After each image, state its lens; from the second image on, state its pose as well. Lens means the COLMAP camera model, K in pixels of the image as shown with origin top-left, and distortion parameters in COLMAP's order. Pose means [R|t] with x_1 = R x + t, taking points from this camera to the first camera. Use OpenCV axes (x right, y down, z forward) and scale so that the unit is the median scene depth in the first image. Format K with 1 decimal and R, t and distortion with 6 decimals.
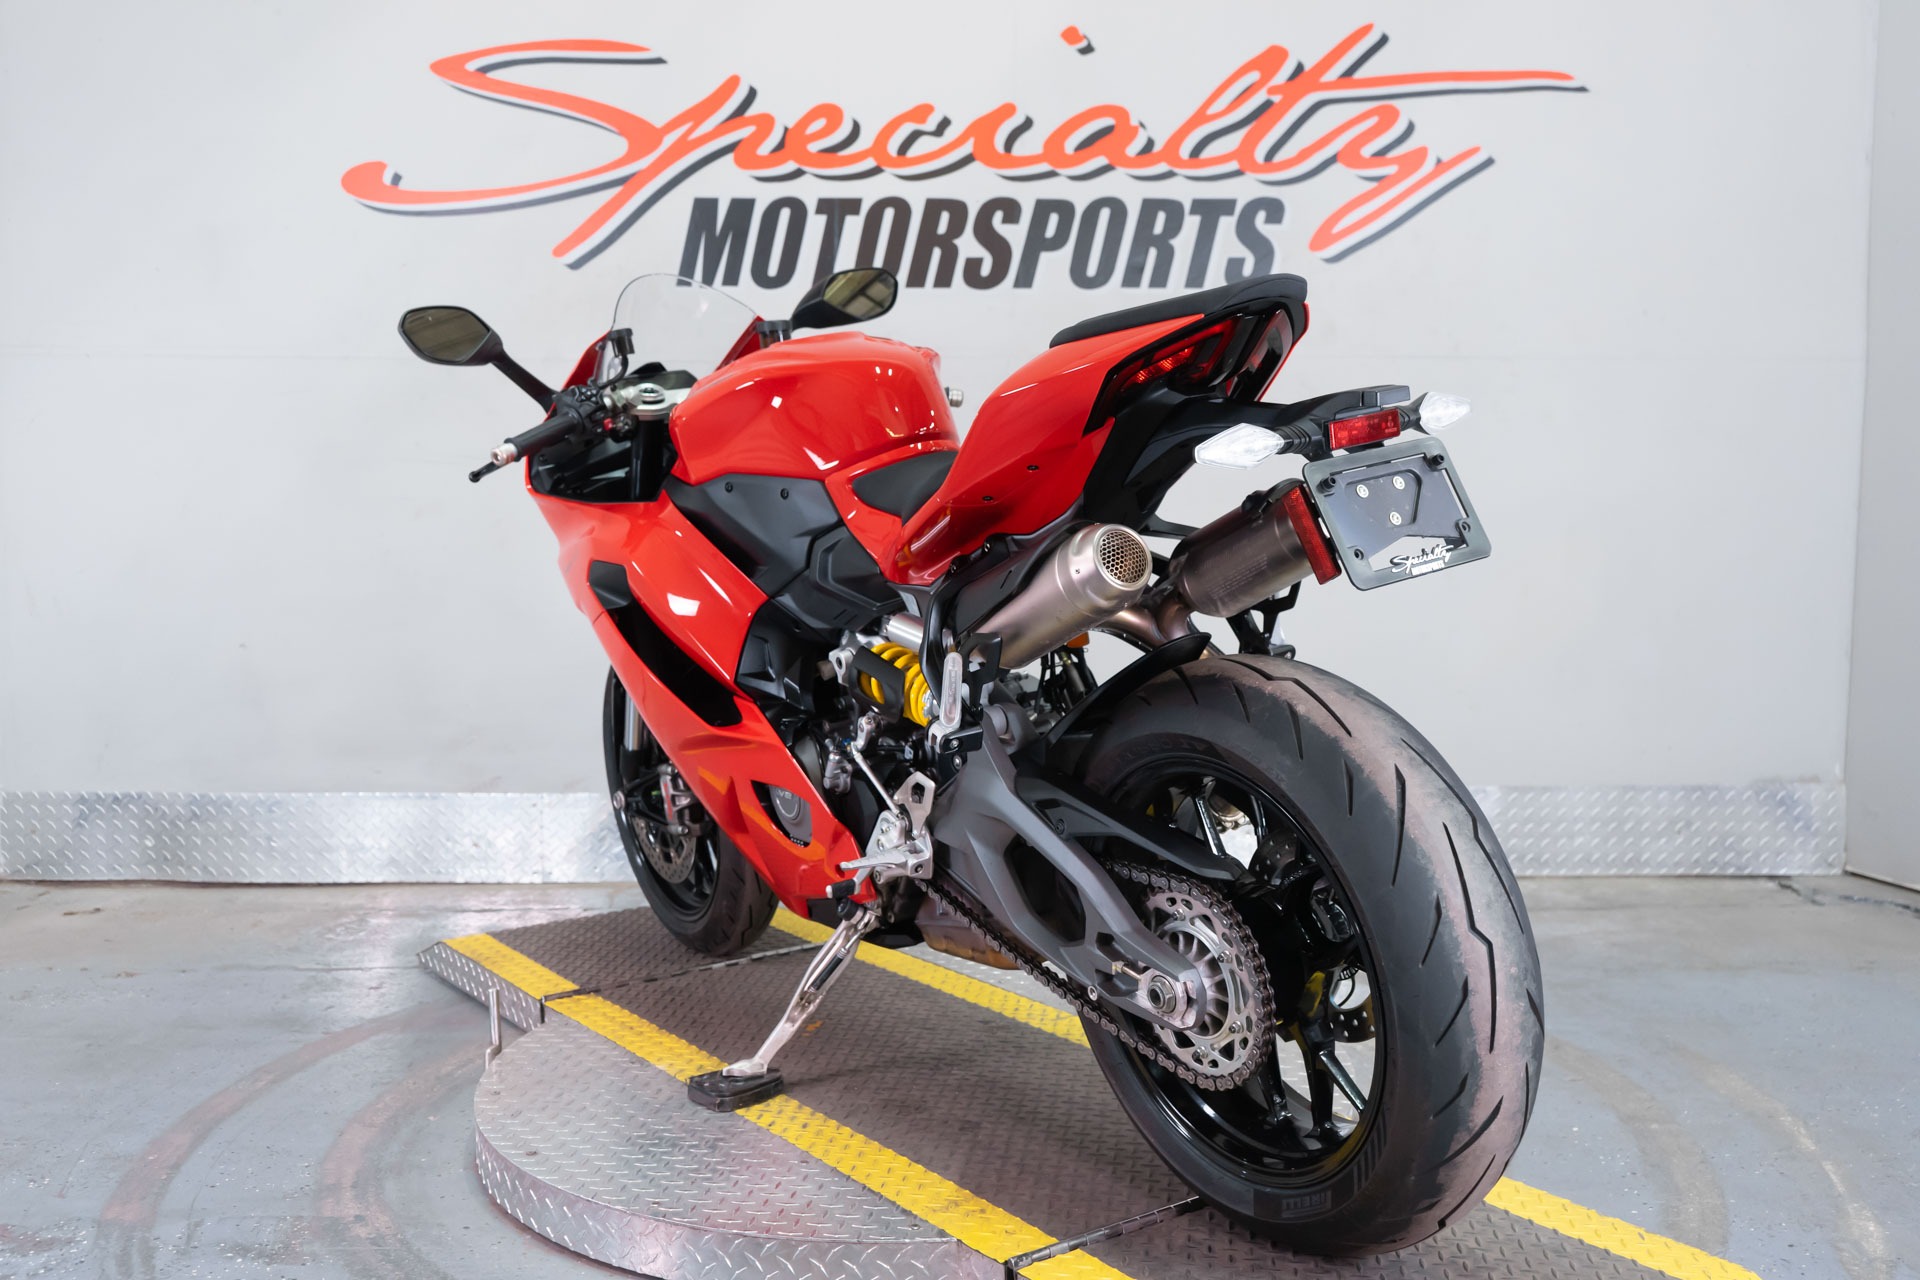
lens RADIAL K [[1883.4, 0, 960.0], [0, 1883.4, 640.0], [0, 0, 1]] dist [0.004749, 0.013046]
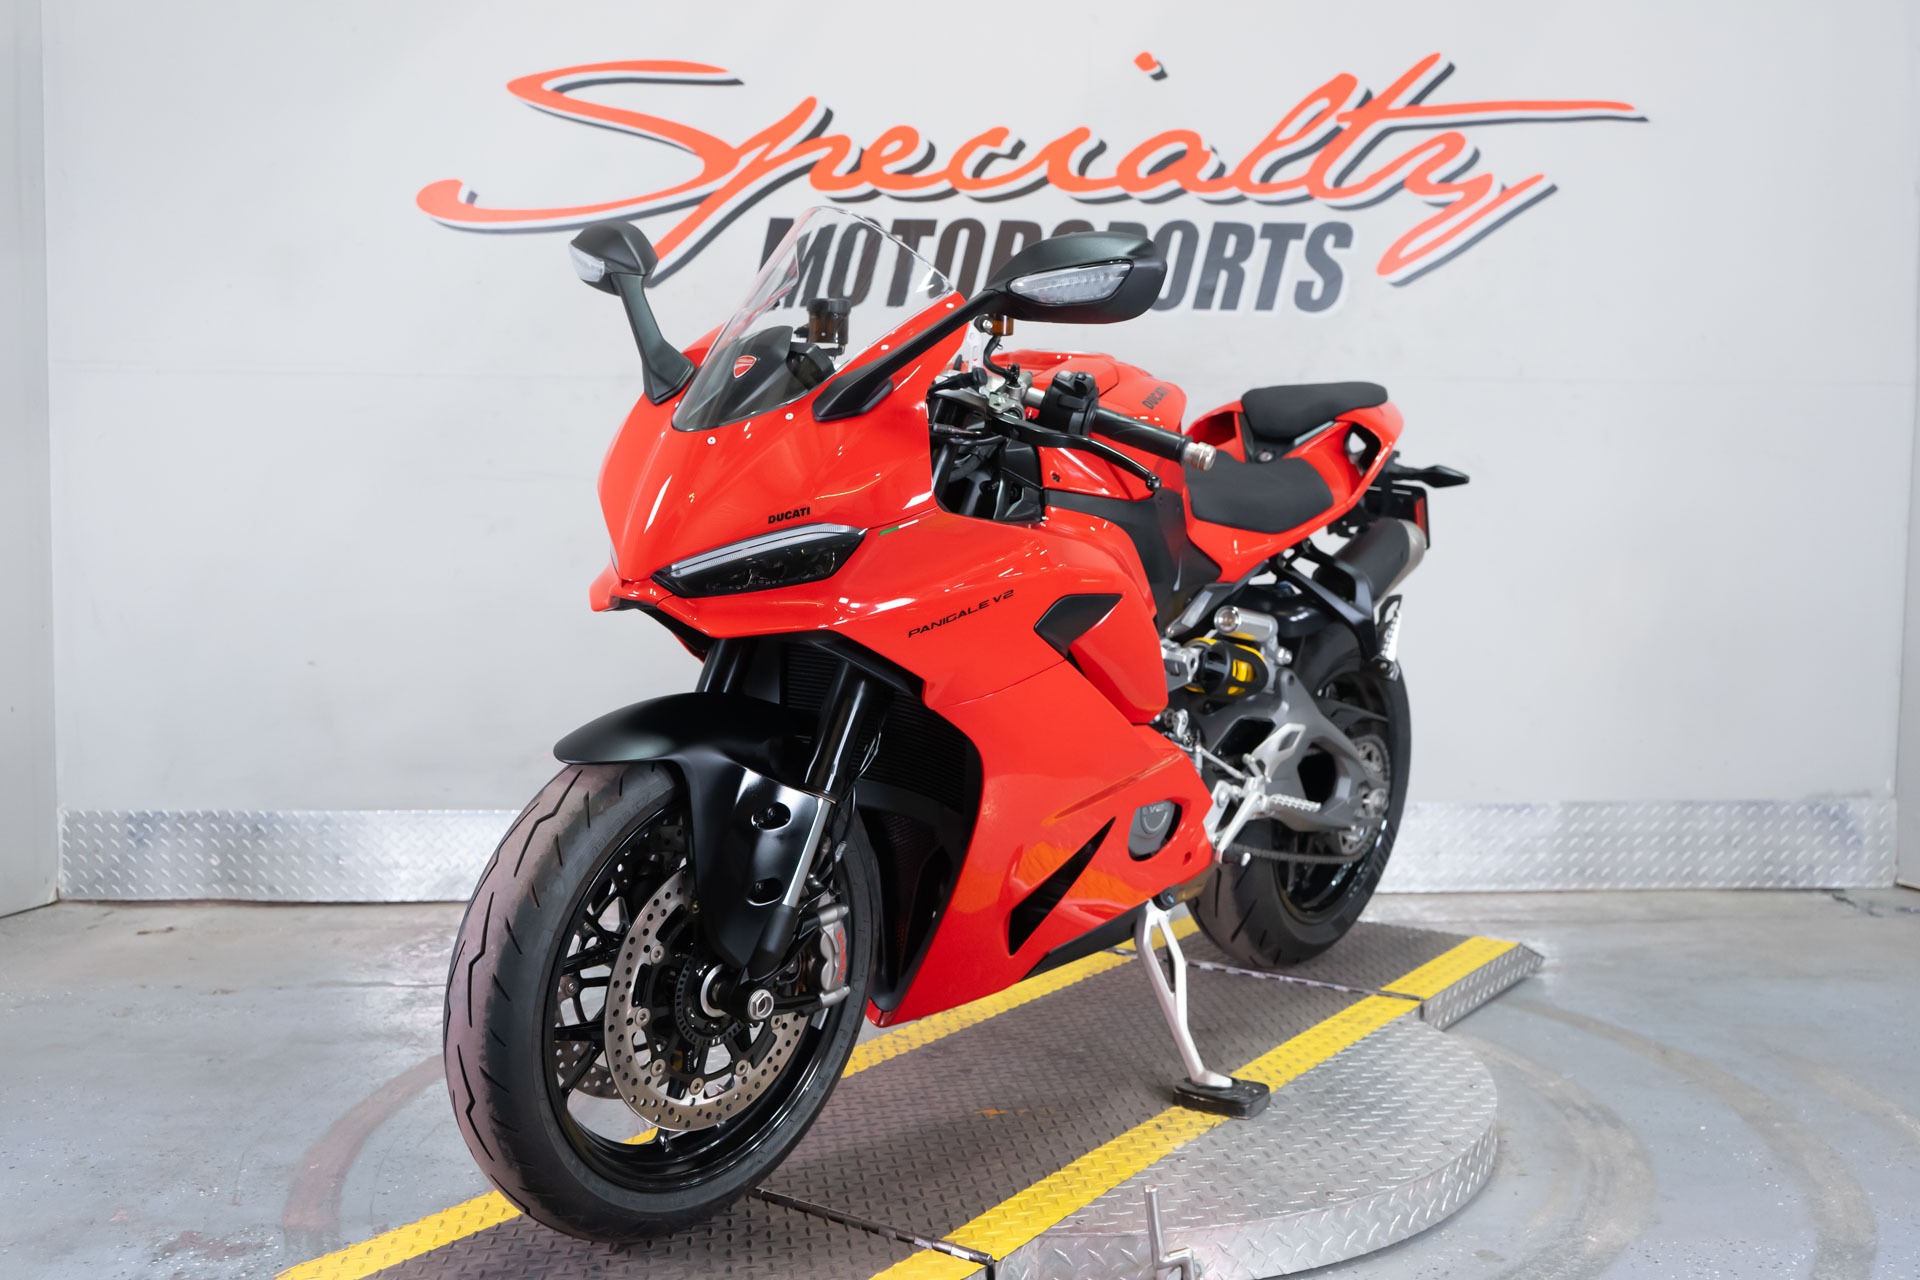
lens RADIAL K [[1922.0, 0, 963.9], [0, 1922.0, 638.0], [0, 0, 1]] dist [0.003563, 0.014785]
pose [[0.999416, 0.000679, 0.034152, -0.072820], [-0.000227, 0.999912, -0.013229, 0.003310], [-0.034158, 0.013214, 0.999329, -0.027023]]
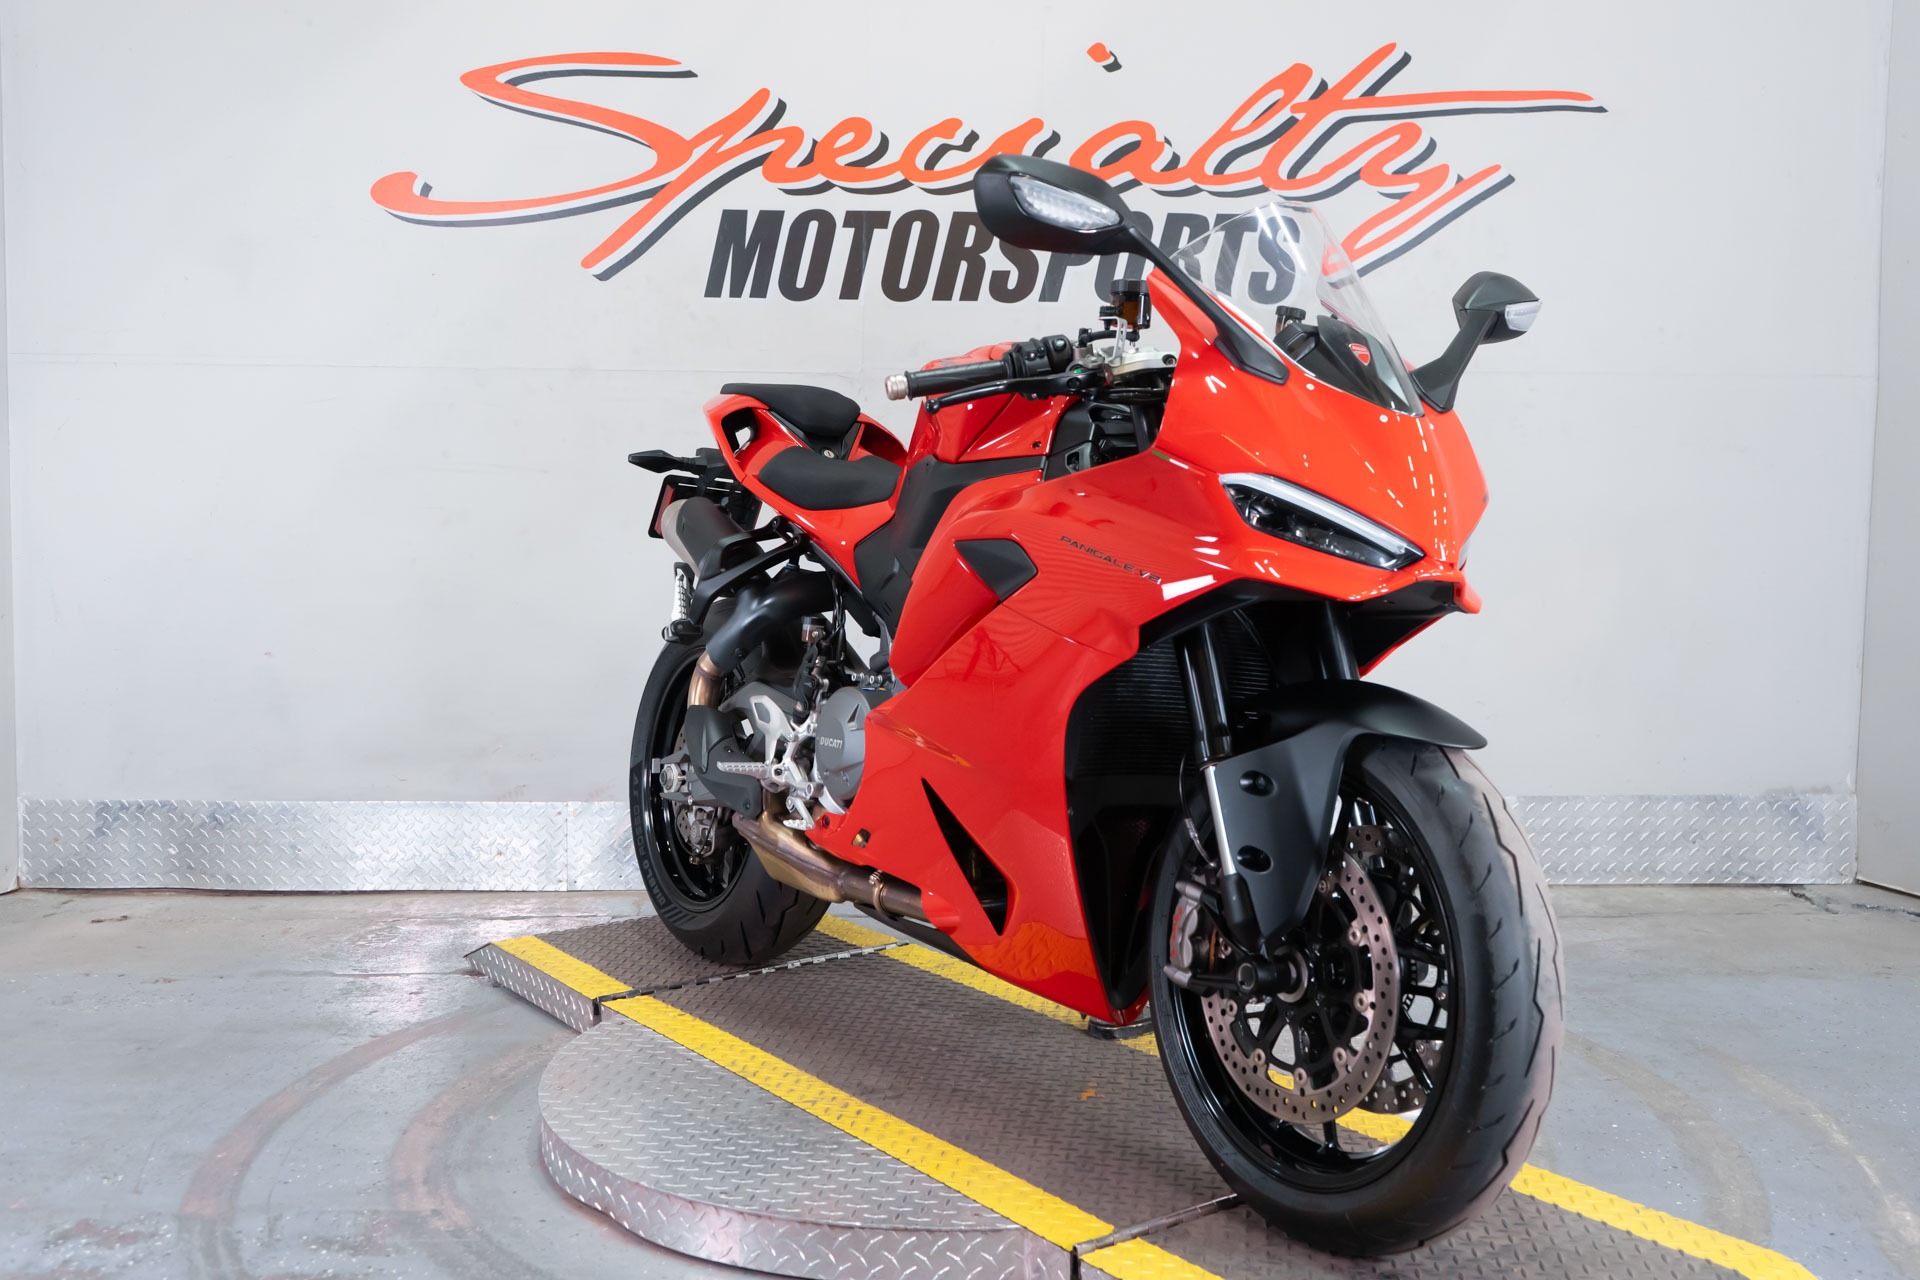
lens RADIAL K [[1915.9, 0, 962.8], [0, 1915.9, 643.1], [0, 0, 1]] dist [0.006902, 0.005964]
pose [[0.999852, 0.002715, 0.017014, -0.029879], [-0.002615, 0.999979, -0.005898, 0.002418], [-0.017030, 0.005852, 0.999838, -0.024978]]
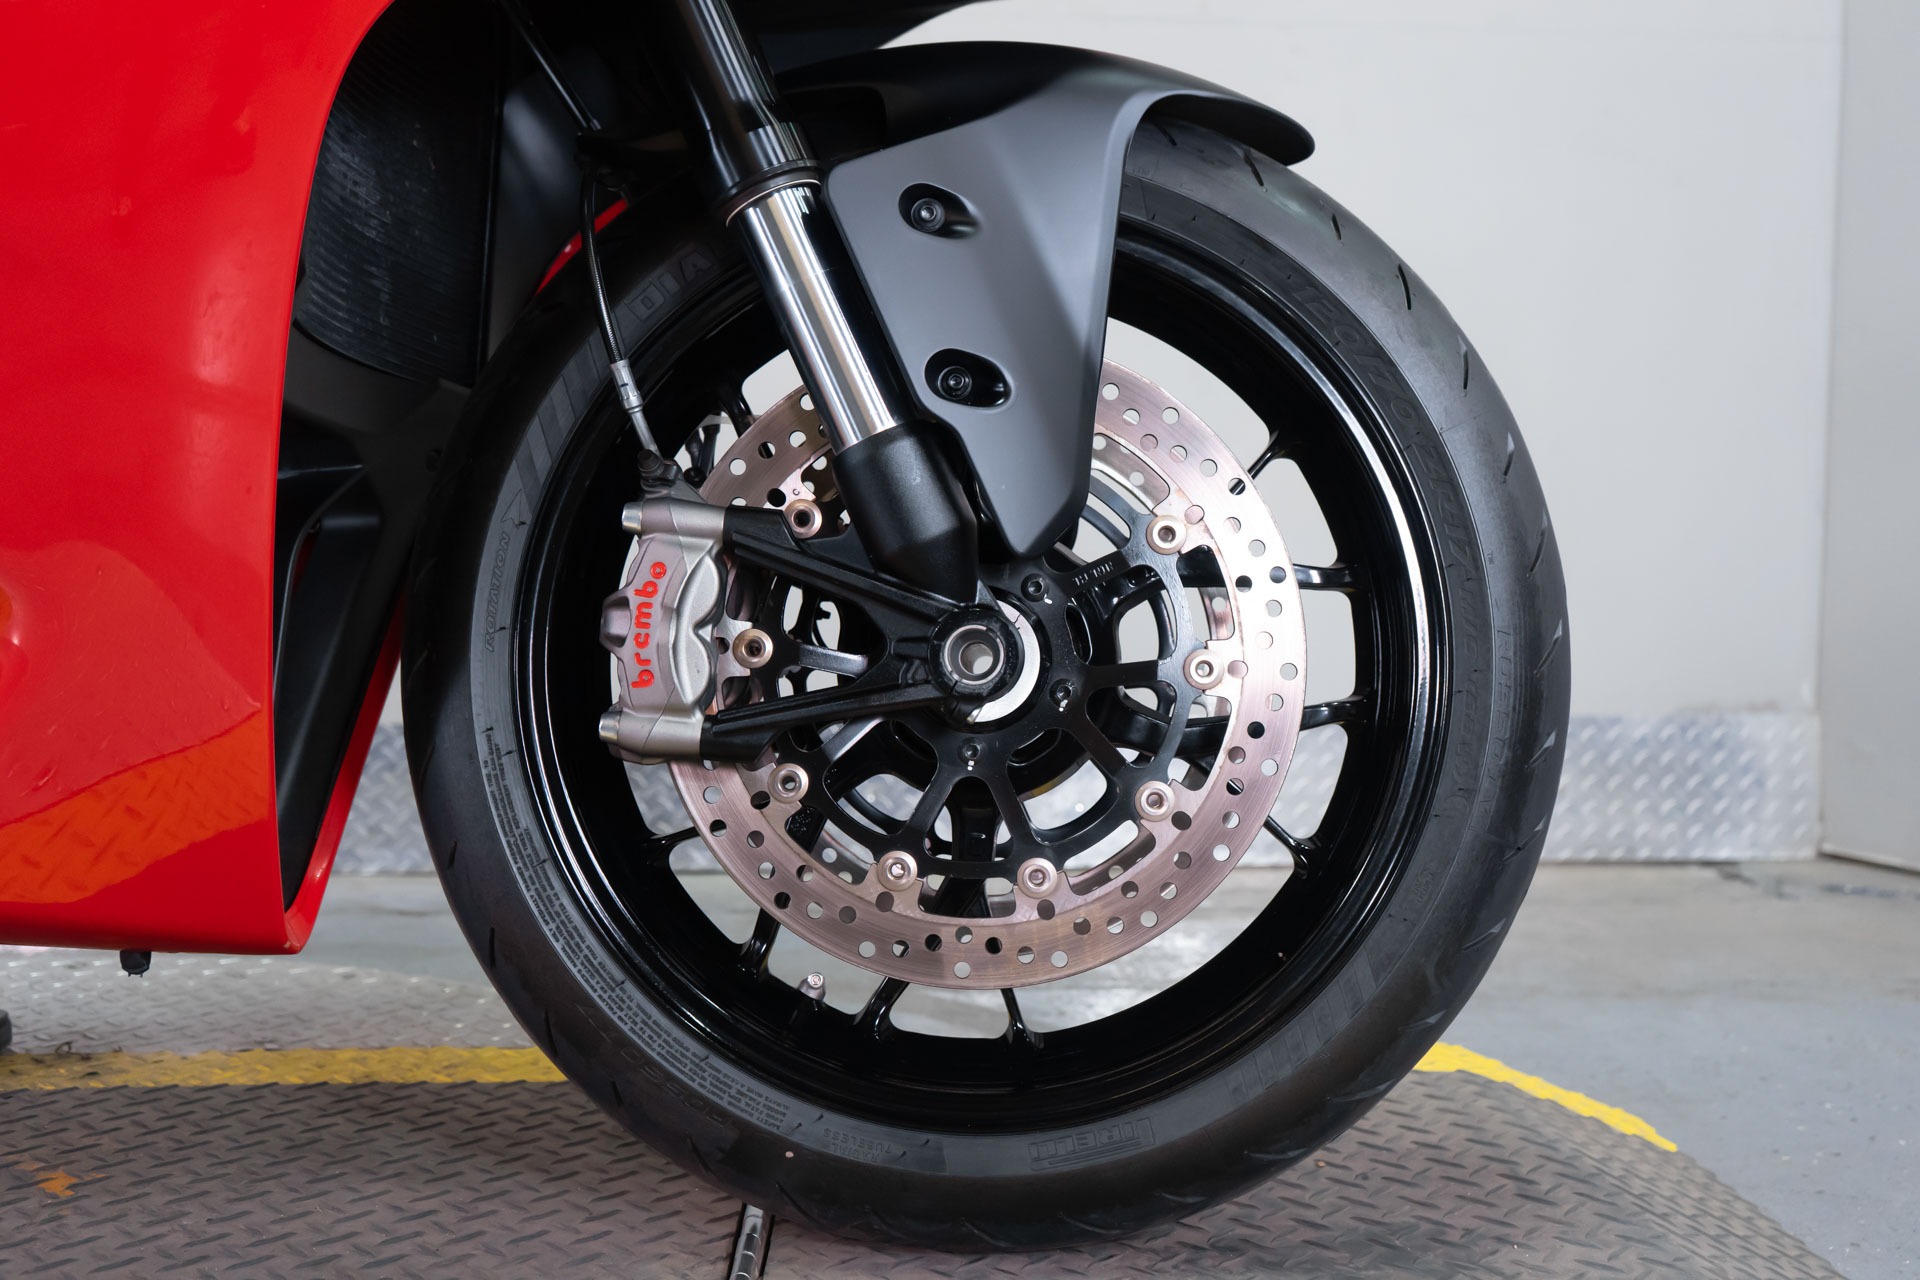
lens RADIAL K [[1883.4, 0, 960.0], [0, 1883.4, 640.0], [0, 0, 1]] dist [0.004749, 0.013046]
pose [[0.998002, 0.003956, 0.063065, 0.144764], [-0.001174, 0.999027, -0.044096, 0.081332], [-0.063178, 0.043934, 0.997035, 0.393989]]
